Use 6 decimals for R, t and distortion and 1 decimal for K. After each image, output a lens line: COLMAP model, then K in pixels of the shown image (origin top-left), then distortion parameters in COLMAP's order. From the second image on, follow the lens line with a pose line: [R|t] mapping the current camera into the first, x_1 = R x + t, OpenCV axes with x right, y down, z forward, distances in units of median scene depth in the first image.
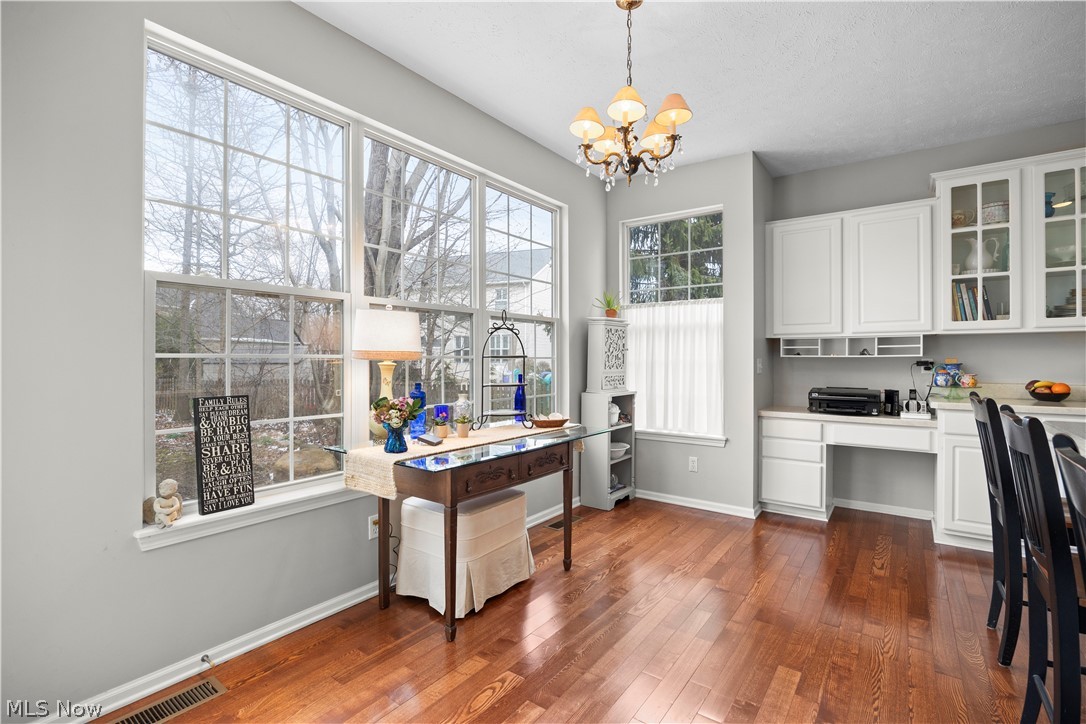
lens RADIAL K [[520.8, 0, 546.0], [0, 520.8, 358.0], [0, 0, 1]] dist [0.001113, -0.000677]
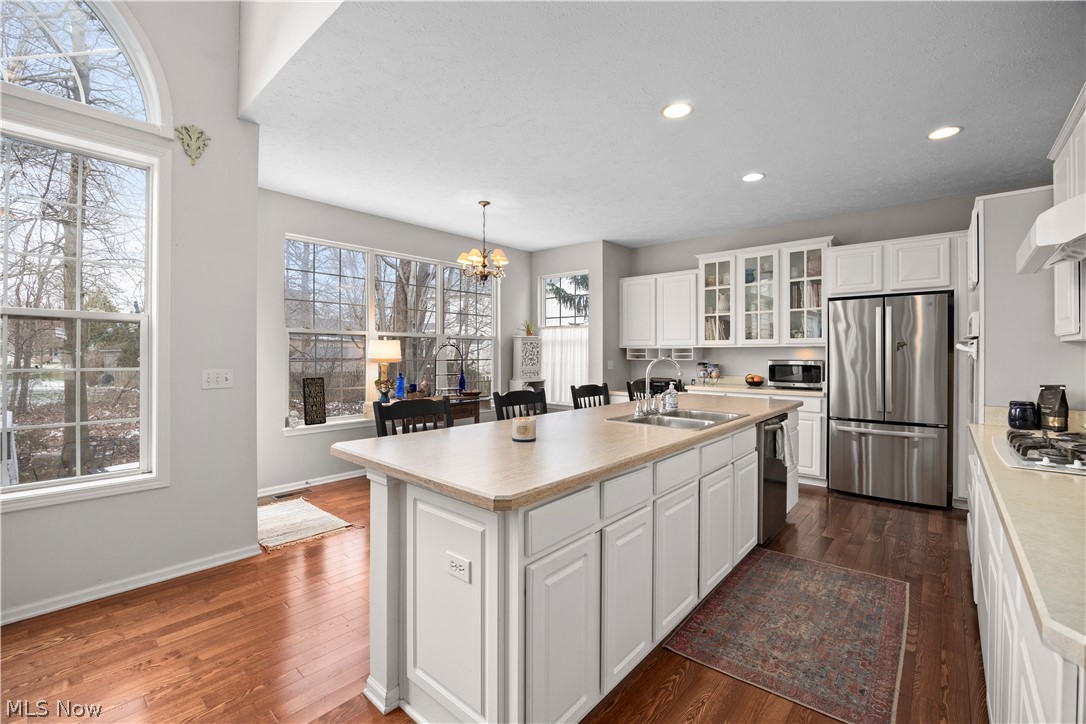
lens RADIAL K [[467.3, 0, 536.0], [0, 467.3, 354.8], [0, 0, 1]] dist [-0.011961, 0.000688]
pose [[0.994304, 0.002731, -0.106544, 0.367883], [-0.002091, 0.999979, 0.006125, -0.028680], [0.106558, -0.005868, 0.994289, -0.601203]]
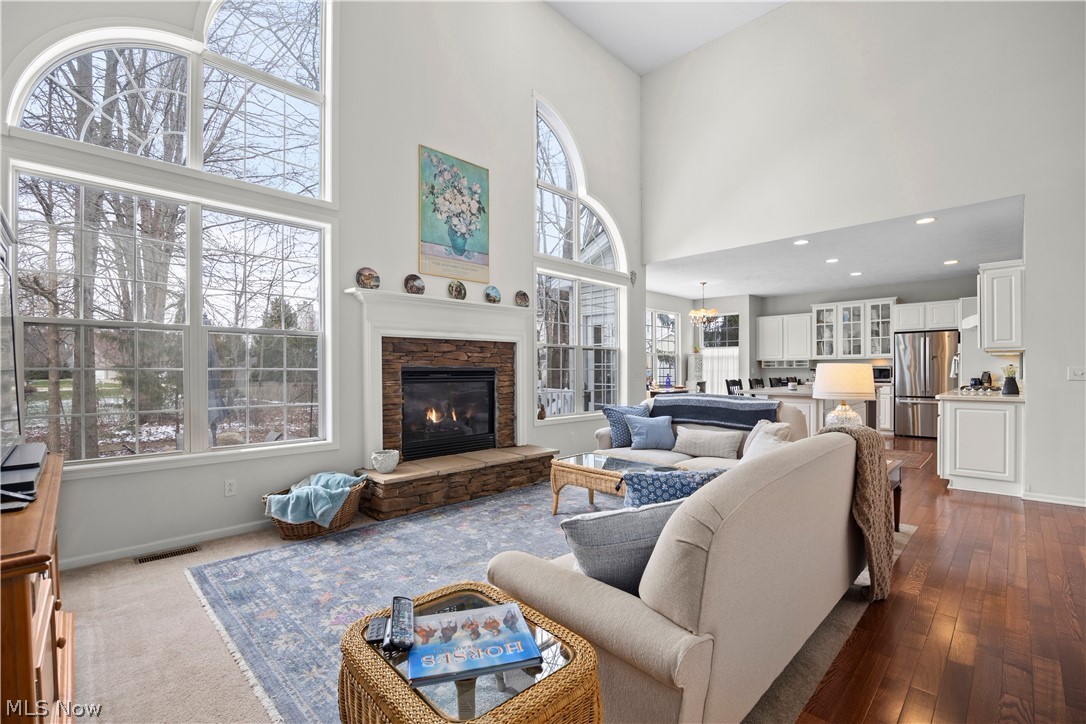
lens RADIAL K [[467.3, 0, 545.2], [0, 467.3, 371.0], [0, 0, 1]] dist [-0.011961, 0.000688]
pose [[0.984375, -0.002994, -0.176058, -0.263754], [0.004096, 0.999974, 0.005896, -0.002957], [0.176036, -0.006526, 0.984362, -1.806928]]
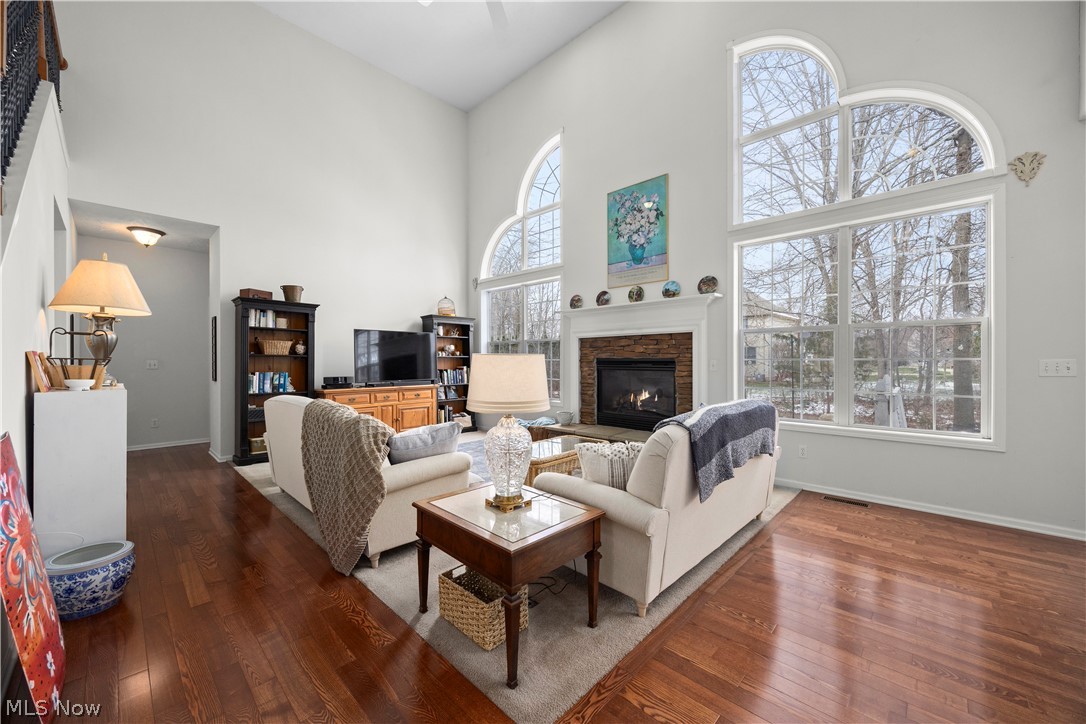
lens RADIAL K [[412.7, 0, 542.5], [0, 412.7, 359.4], [0, 0, 1]] dist [-0.001698, -0.000139]
pose [[-0.137678, -0.002051, -0.990475, 0.648269], [0.005003, 0.999984, -0.002766, -0.000227], [0.990464, -0.005336, -0.137665, -0.728379]]
